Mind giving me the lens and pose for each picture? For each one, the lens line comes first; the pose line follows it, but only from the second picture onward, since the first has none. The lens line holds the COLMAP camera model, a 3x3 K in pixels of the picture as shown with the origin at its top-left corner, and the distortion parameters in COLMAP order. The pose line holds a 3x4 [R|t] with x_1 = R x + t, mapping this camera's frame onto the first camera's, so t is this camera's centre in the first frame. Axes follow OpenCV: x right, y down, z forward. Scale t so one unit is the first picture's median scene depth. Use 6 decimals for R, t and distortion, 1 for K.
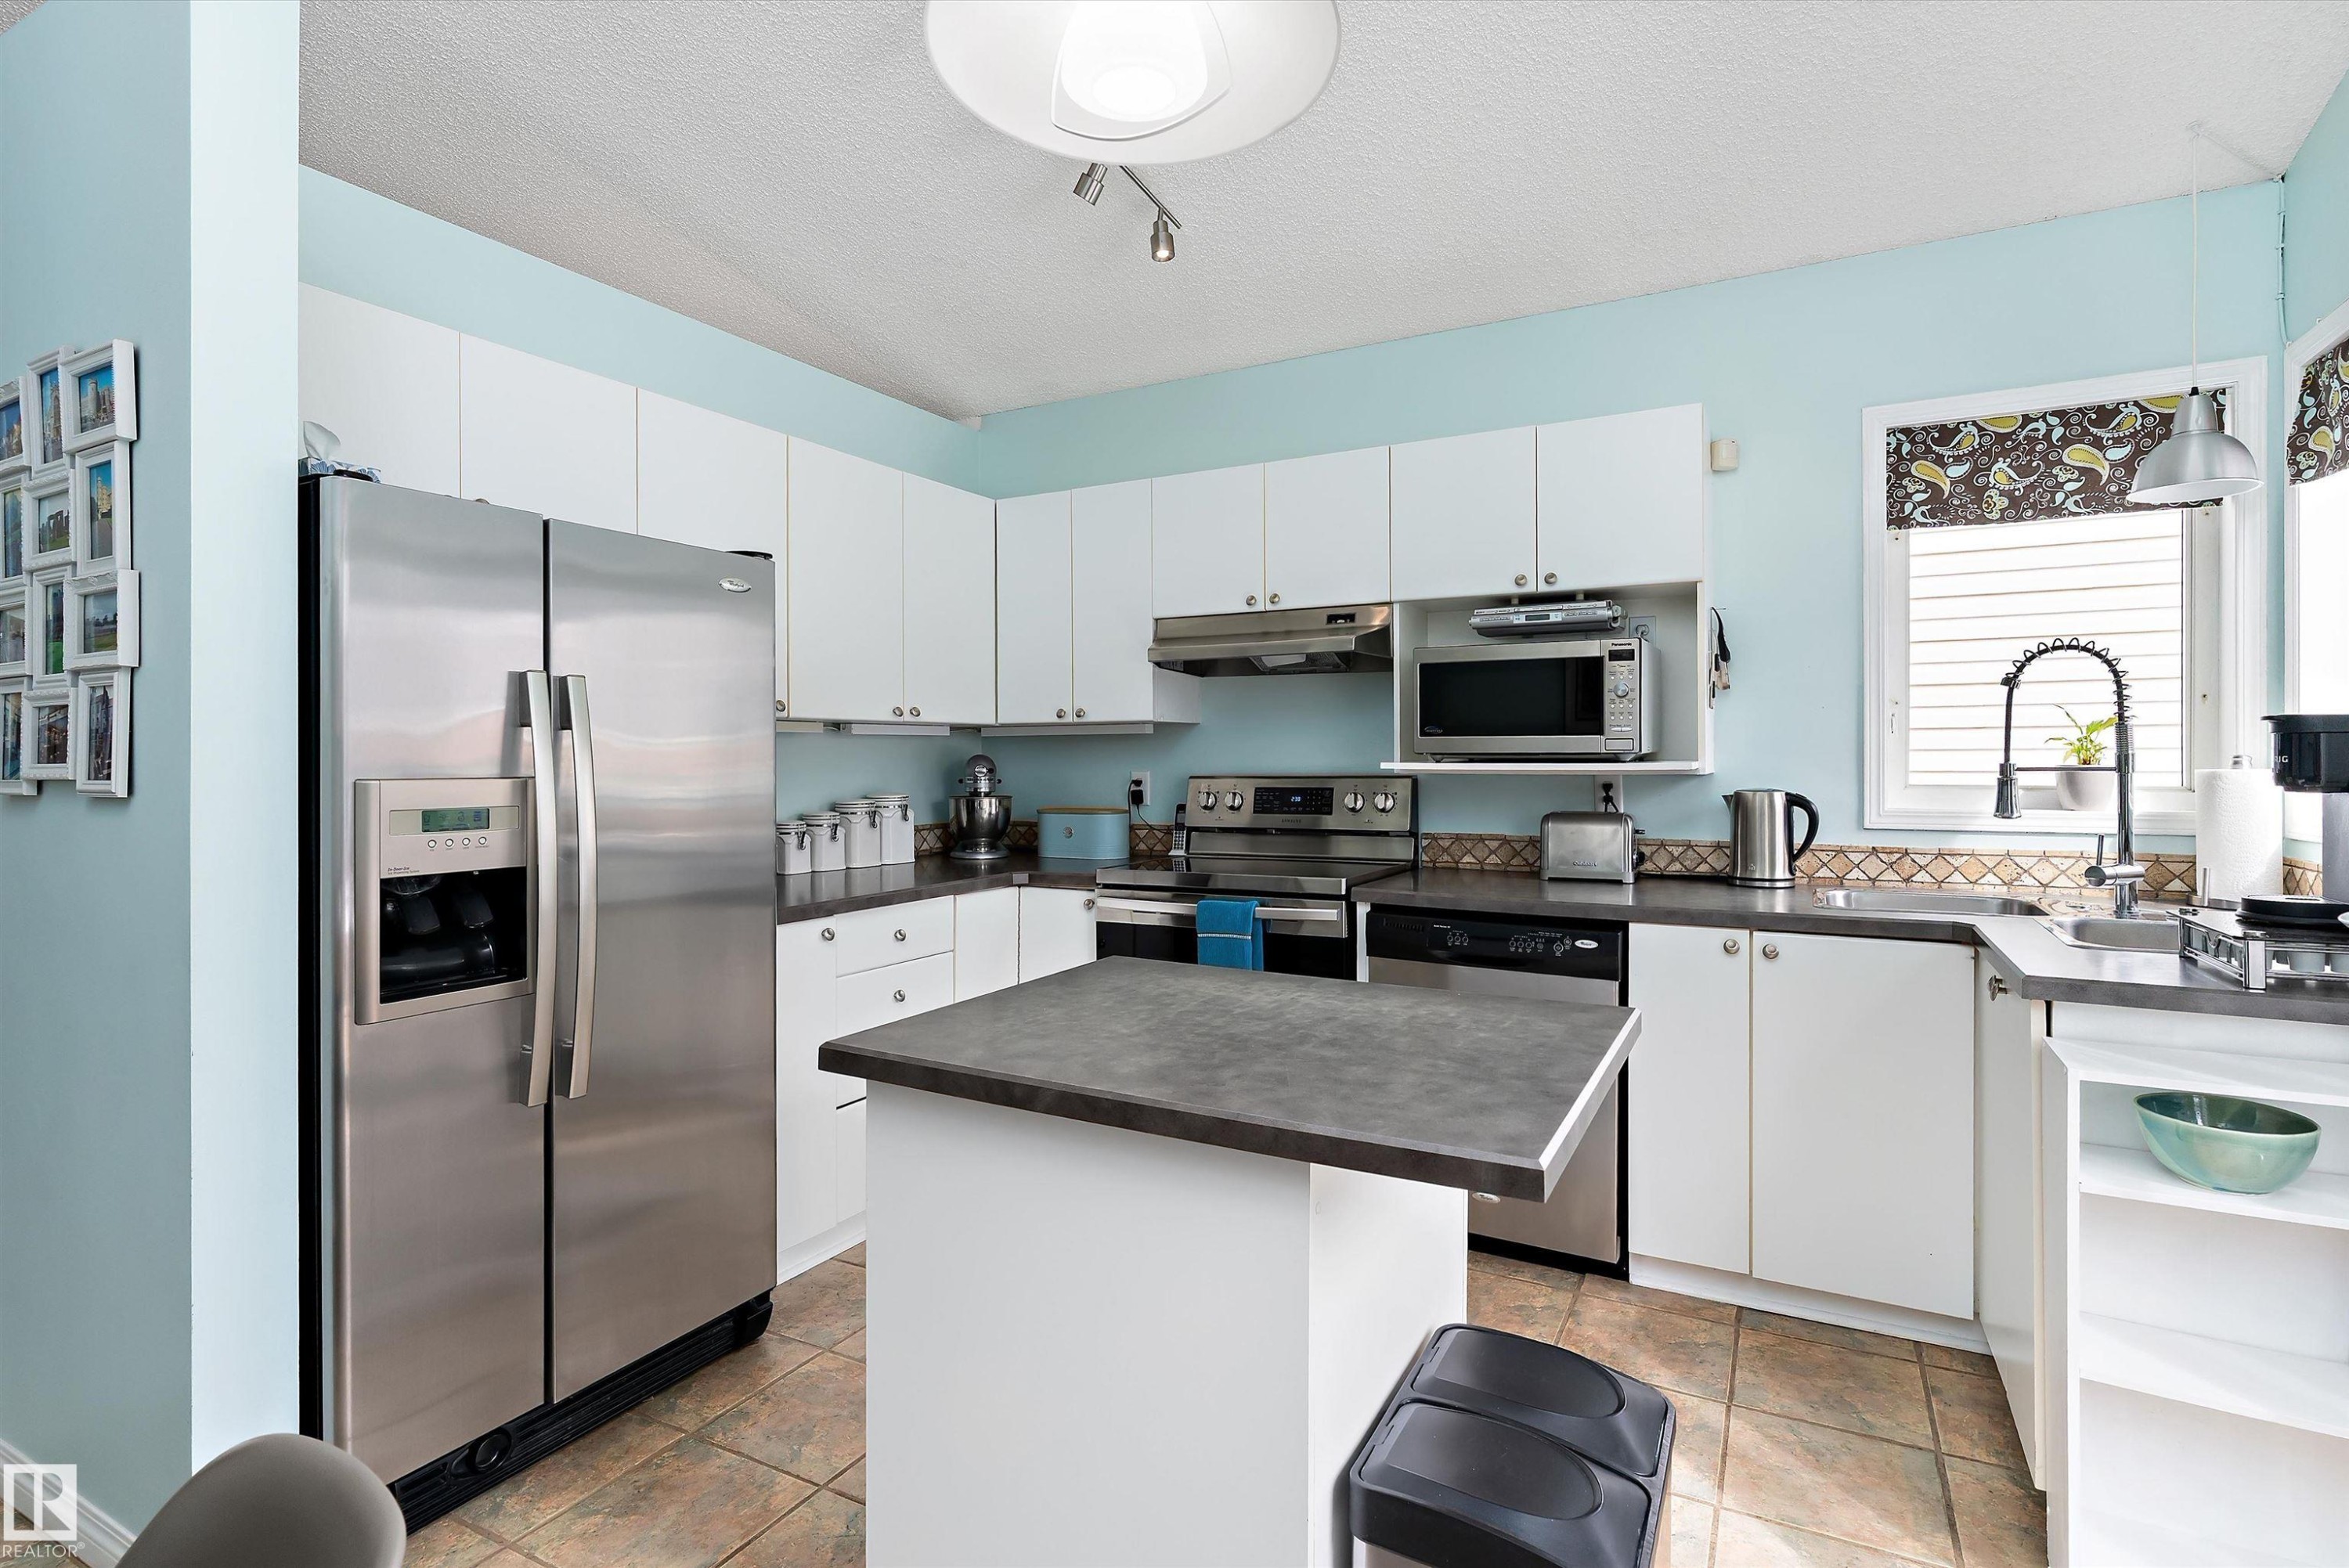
lens RADIAL K [[1143.4, 0, 1194.1], [0, 1143.4, 788.8], [0, 0, 1]] dist [0.000669, 0.000665]
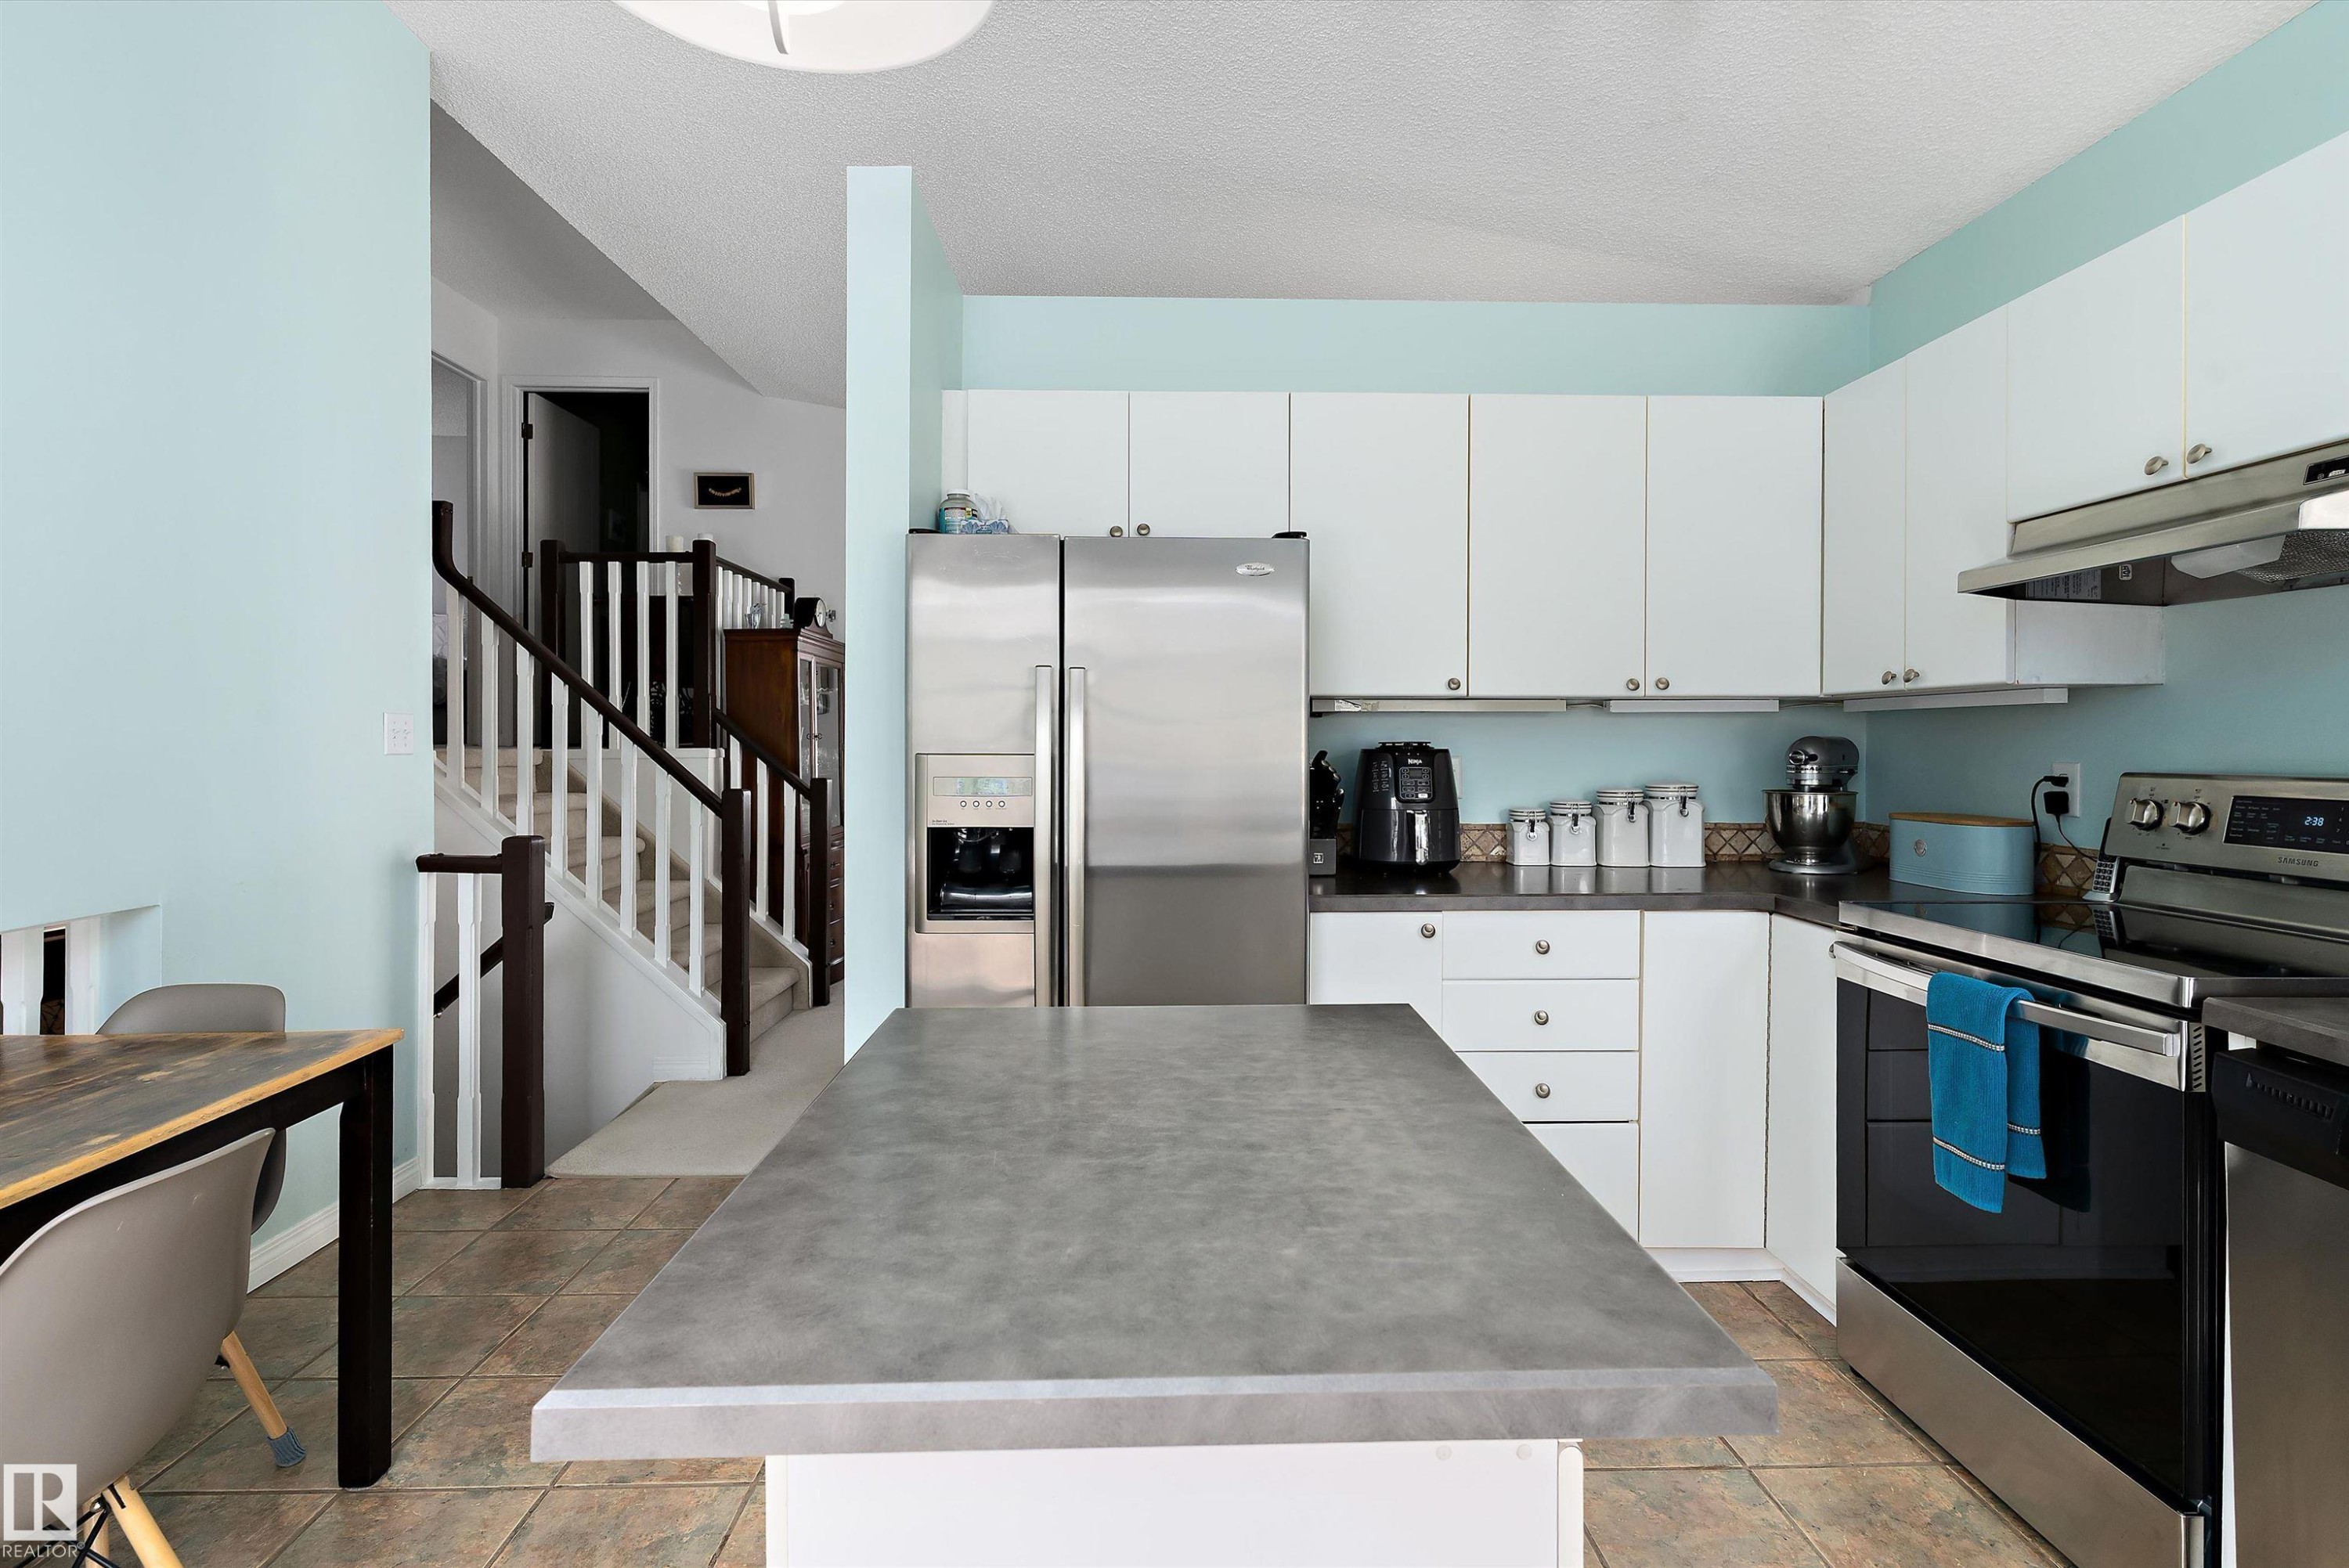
lens RADIAL K [[1143.4, 0, 1182.2], [0, 1143.4, 748.5], [0, 0, 1]] dist [0.000669, 0.000665]
pose [[0.490999, 0.010686, -0.871094, 0.277836], [-0.026976, 0.999632, -0.002942, -0.008360], [0.870742, 0.024943, 0.491107, 0.272120]]
